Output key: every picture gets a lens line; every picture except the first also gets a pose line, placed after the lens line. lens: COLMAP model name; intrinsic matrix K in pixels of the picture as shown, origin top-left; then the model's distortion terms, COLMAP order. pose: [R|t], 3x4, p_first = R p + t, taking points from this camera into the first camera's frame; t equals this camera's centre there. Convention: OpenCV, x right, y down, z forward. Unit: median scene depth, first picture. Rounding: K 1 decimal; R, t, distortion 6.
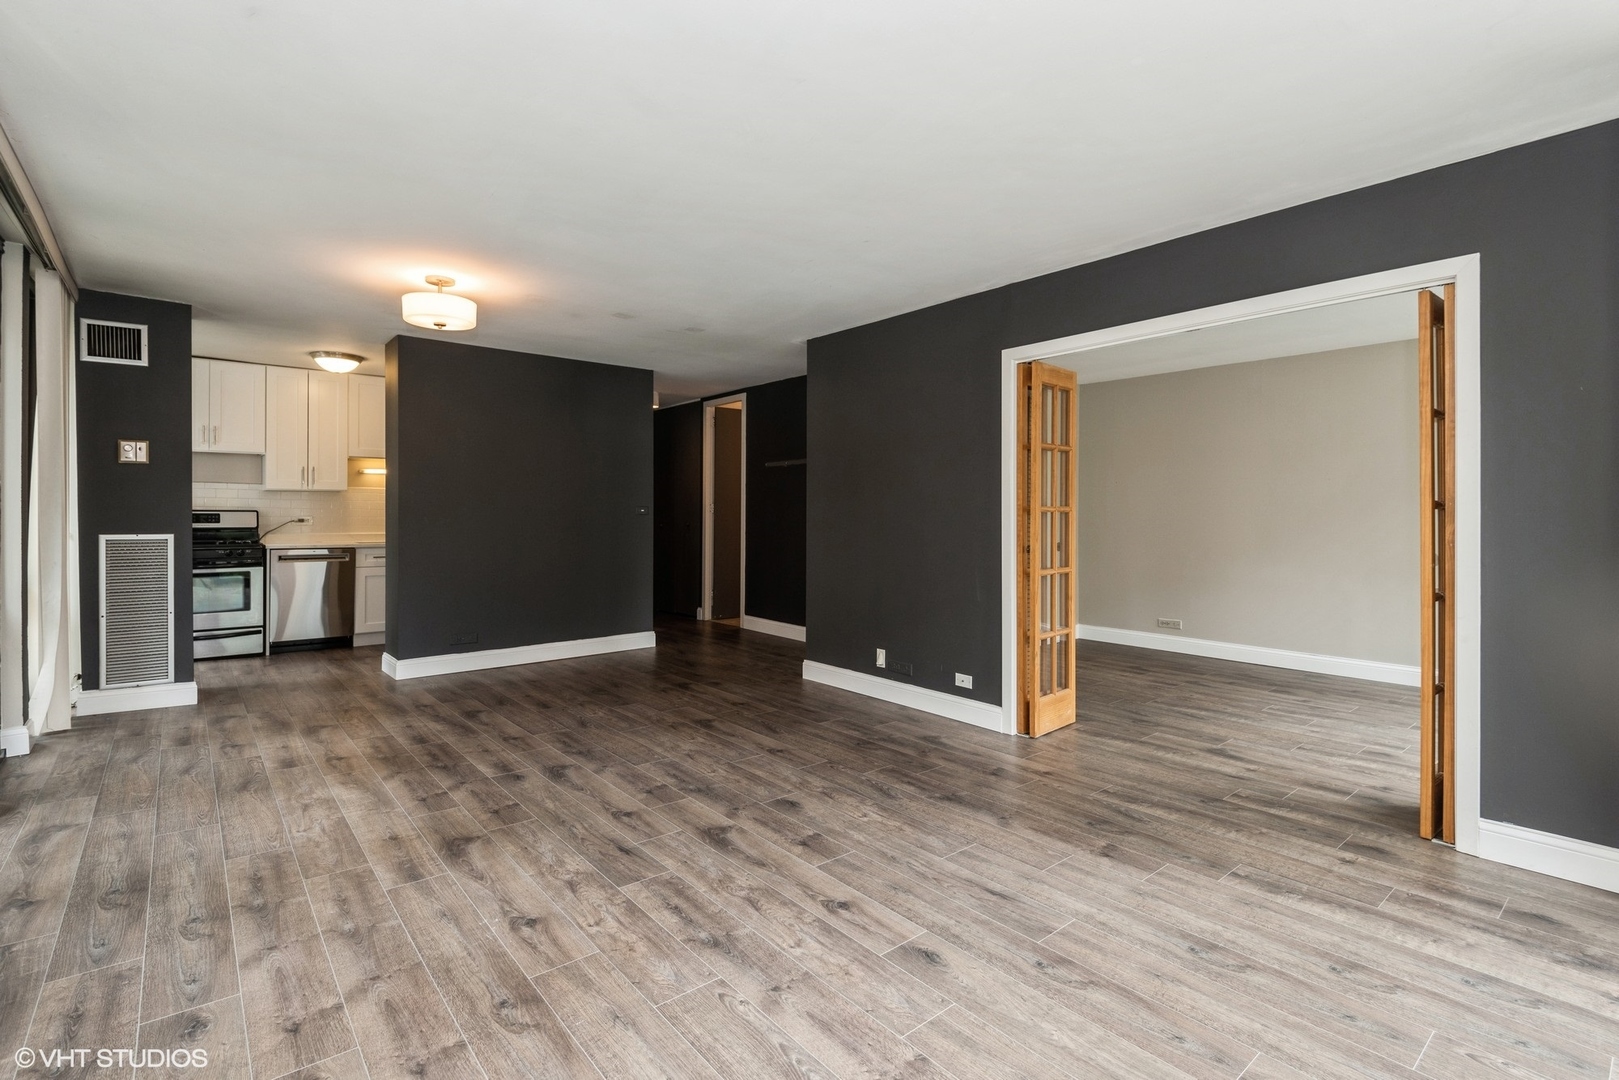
lens RADIAL K [[748.3, 0, 802.6], [0, 748.3, 515.6], [0, 0, 1]] dist [0.017258, -0.016610]
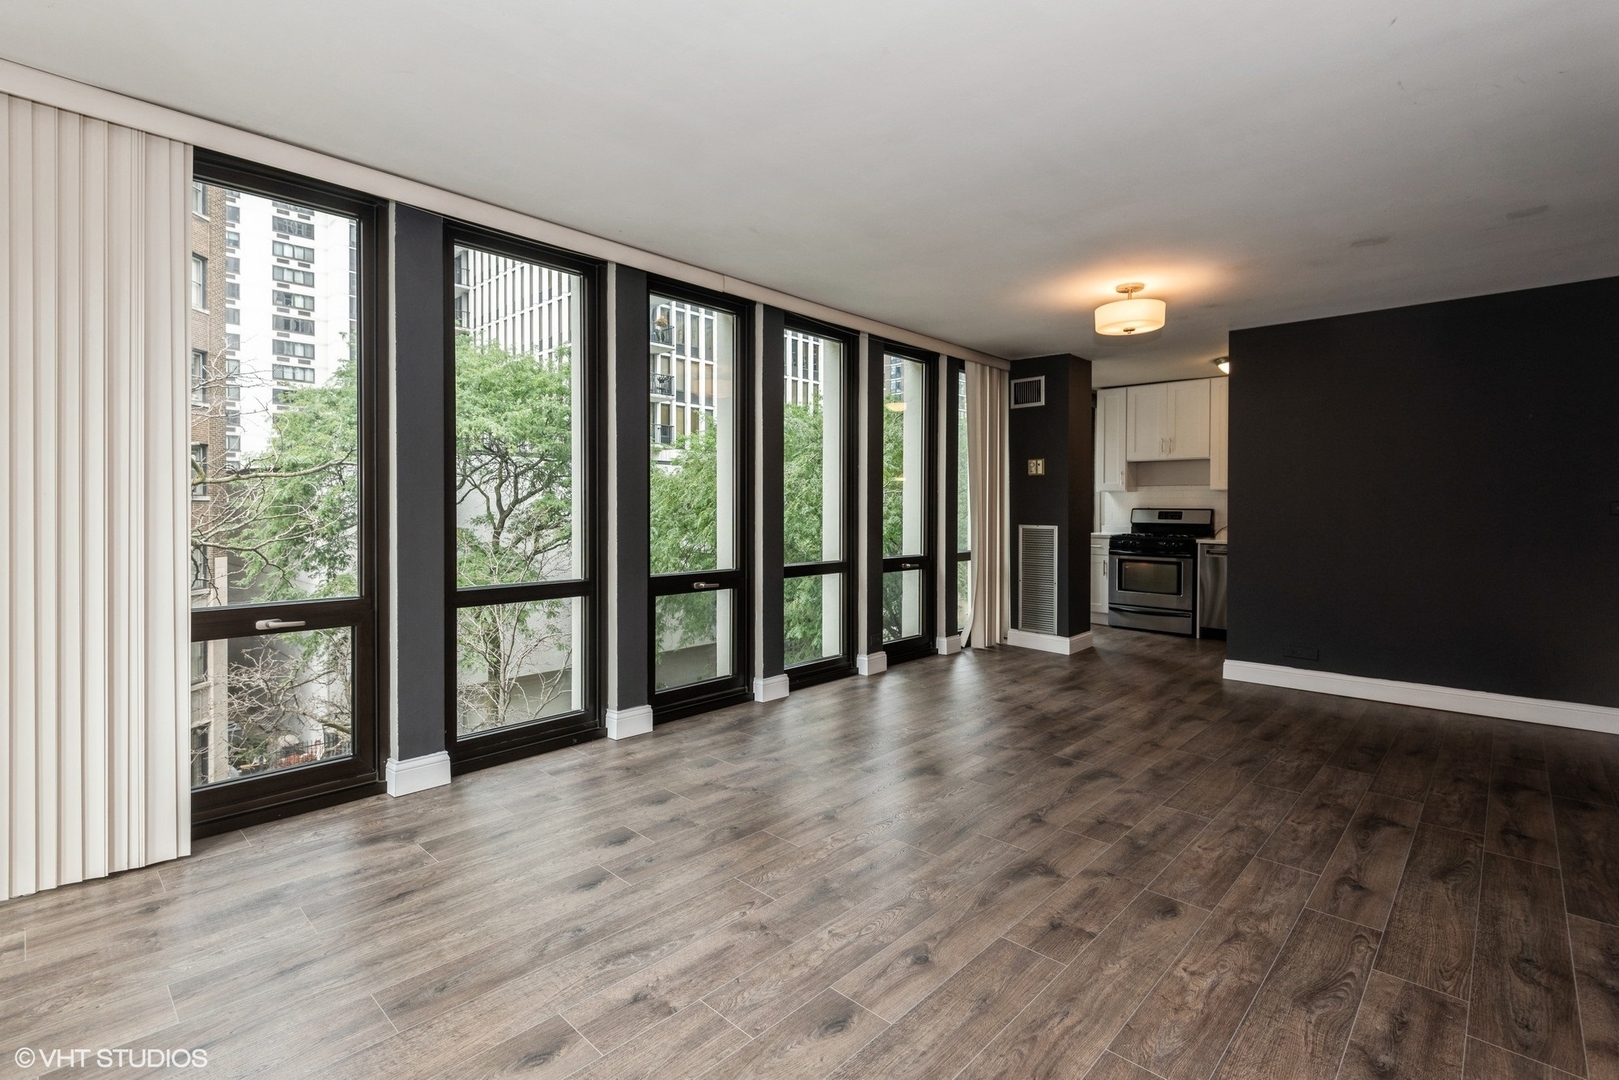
lens RADIAL K [[748.3, 0, 802.6], [0, 748.3, 515.6], [0, 0, 1]] dist [0.017258, -0.016610]
pose [[0.117554, 0.008701, -0.993028, 0.605928], [-0.010566, 0.999916, 0.007511, 0.001300], [0.993010, 0.009610, 0.117636, 0.513305]]
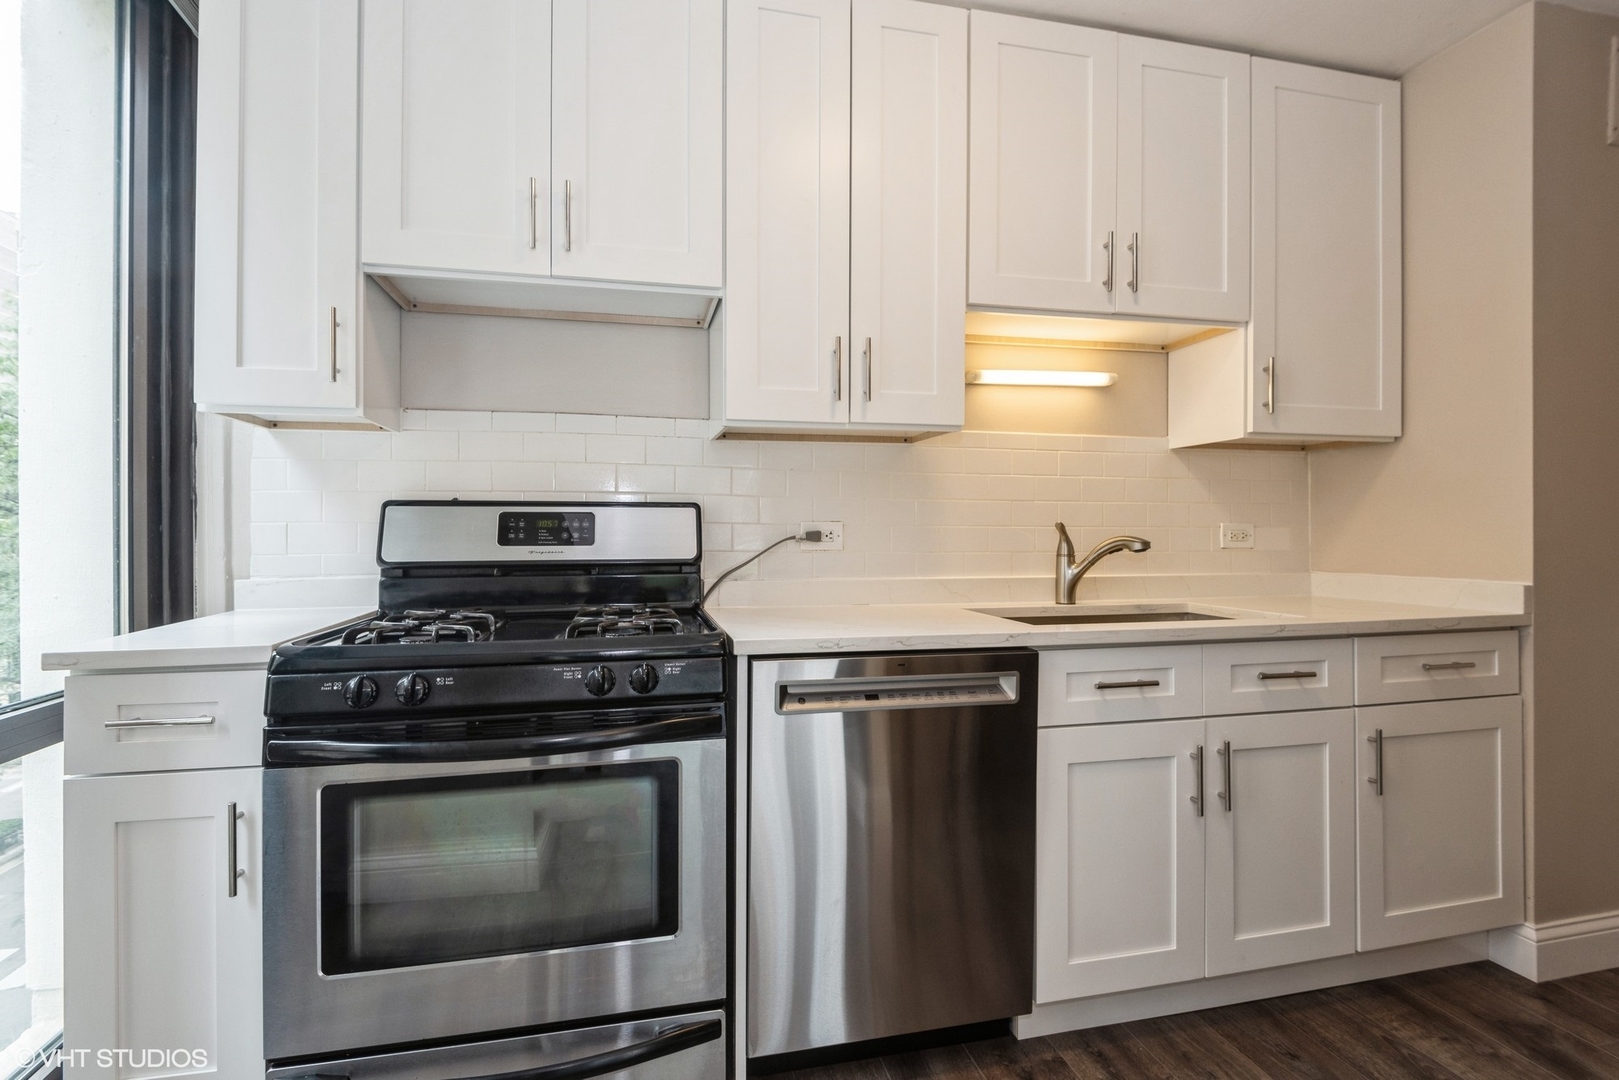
lens RADIAL K [[748.3, 0, 802.6], [0, 748.3, 515.6], [0, 0, 1]] dist [0.017258, -0.016610]
pose [[0.895299, -0.014230, -0.445238, -1.073340], [0.003269, 0.999673, -0.025376, 0.011640], [0.445453, 0.021263, 0.895053, 1.453072]]
